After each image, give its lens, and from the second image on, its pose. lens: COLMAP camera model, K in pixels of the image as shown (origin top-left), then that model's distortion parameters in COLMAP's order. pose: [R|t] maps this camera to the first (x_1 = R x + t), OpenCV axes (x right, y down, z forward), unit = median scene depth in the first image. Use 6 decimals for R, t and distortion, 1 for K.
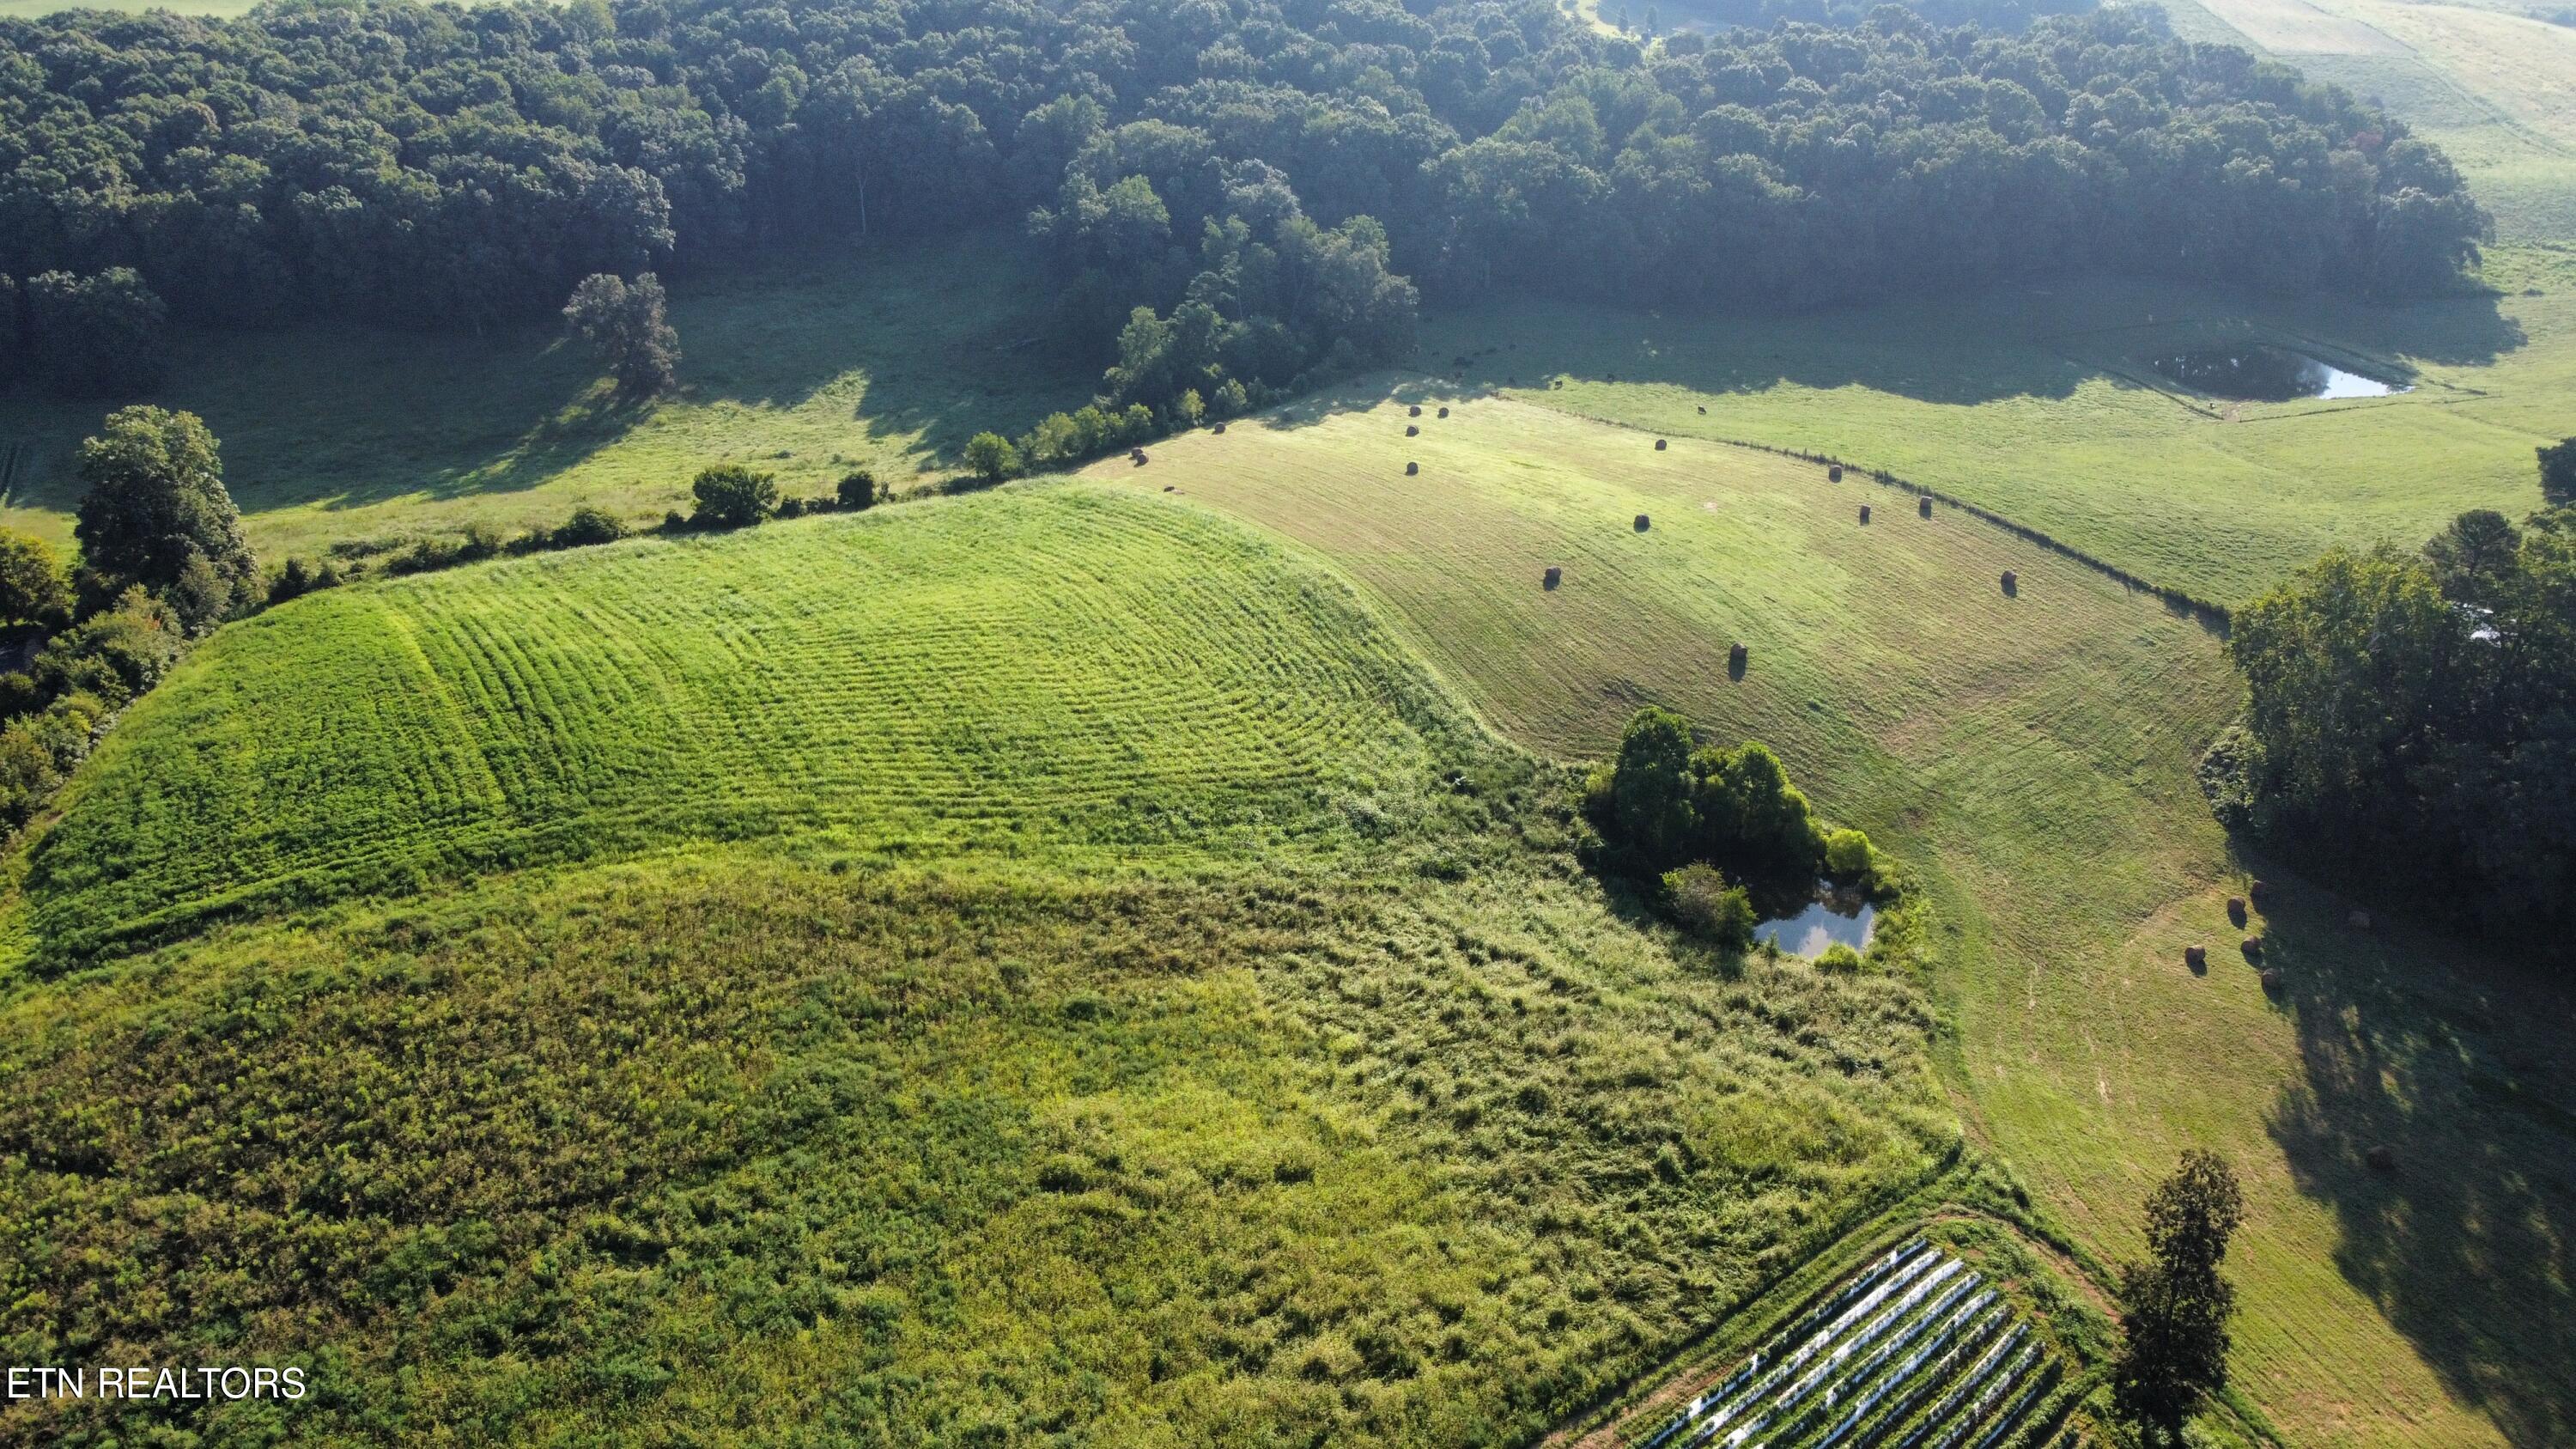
lens RADIAL K [[1876.7, 0, 1288.0], [0, 1876.7, 724.5], [0, 0, 1]] dist [-0.002260, 0.002644]
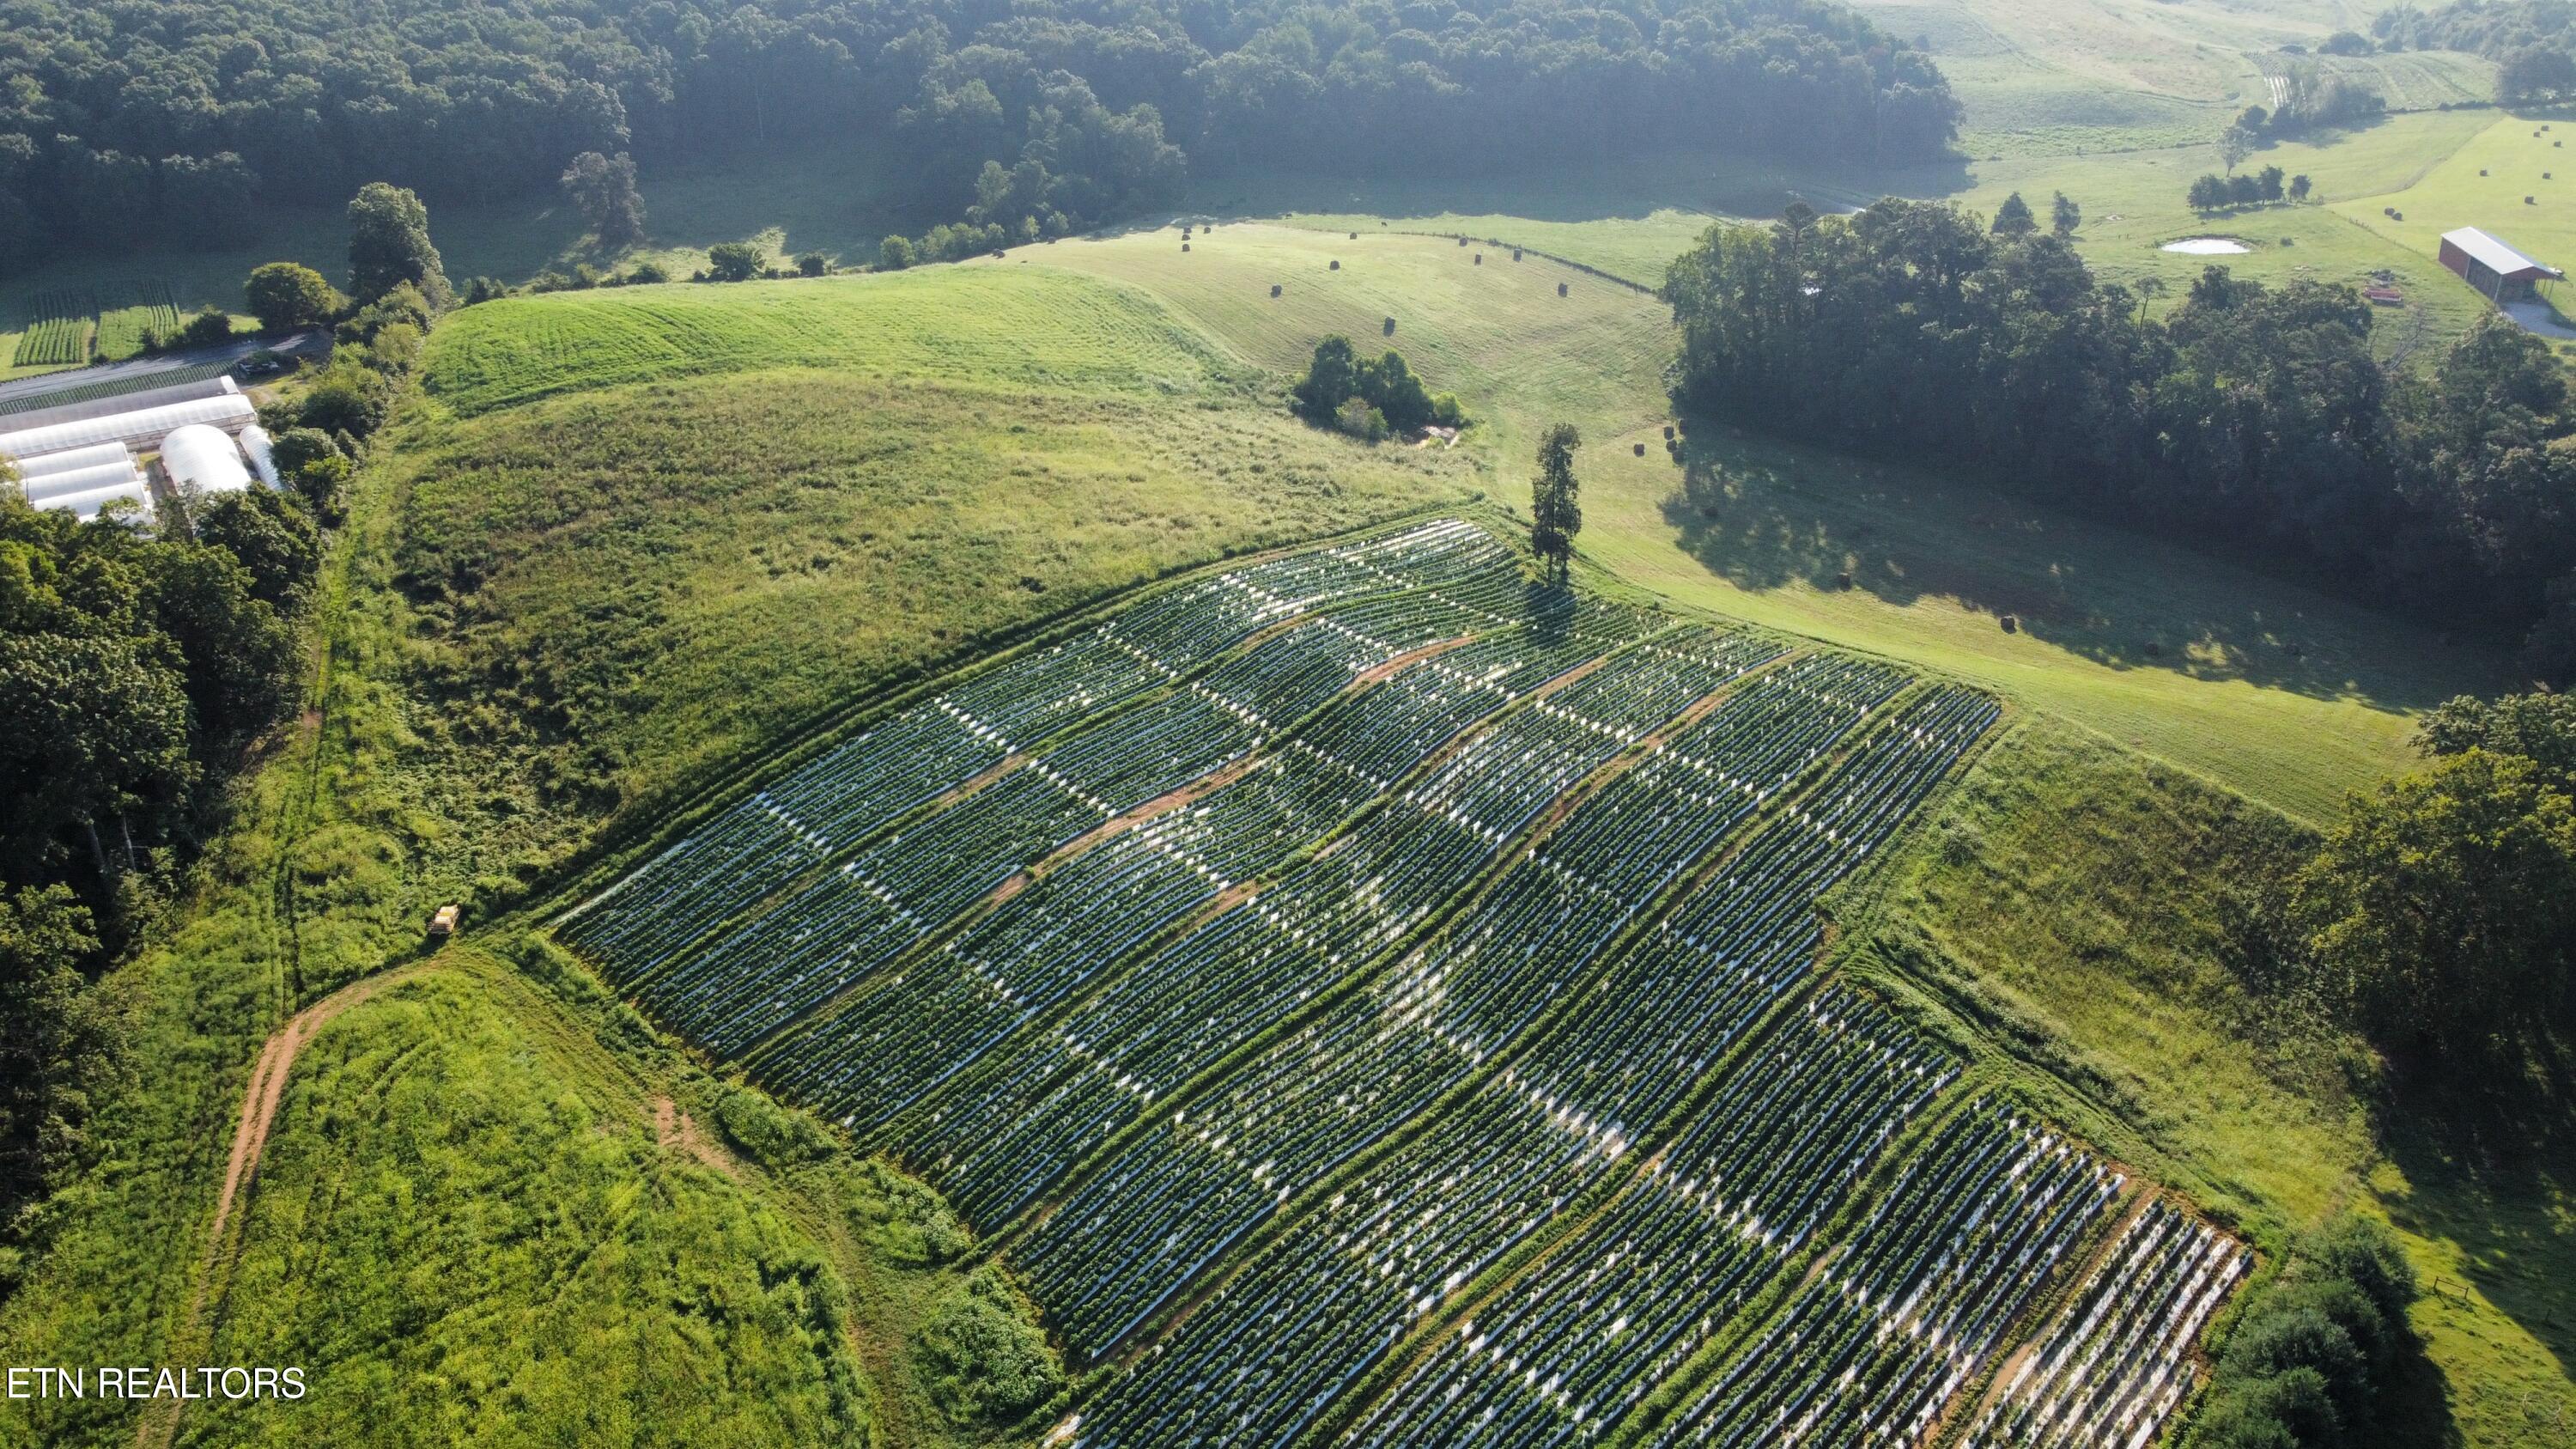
lens RADIAL K [[1907.5, 0, 1287.5], [0, 1907.5, 741.8], [0, 0, 1]] dist [0.004946, -0.005323]
pose [[0.993402, -0.054147, 0.101099, -0.024818], [0.055006, 0.998470, -0.005733, 0.235492], [-0.100634, 0.011256, 0.994860, -0.451400]]
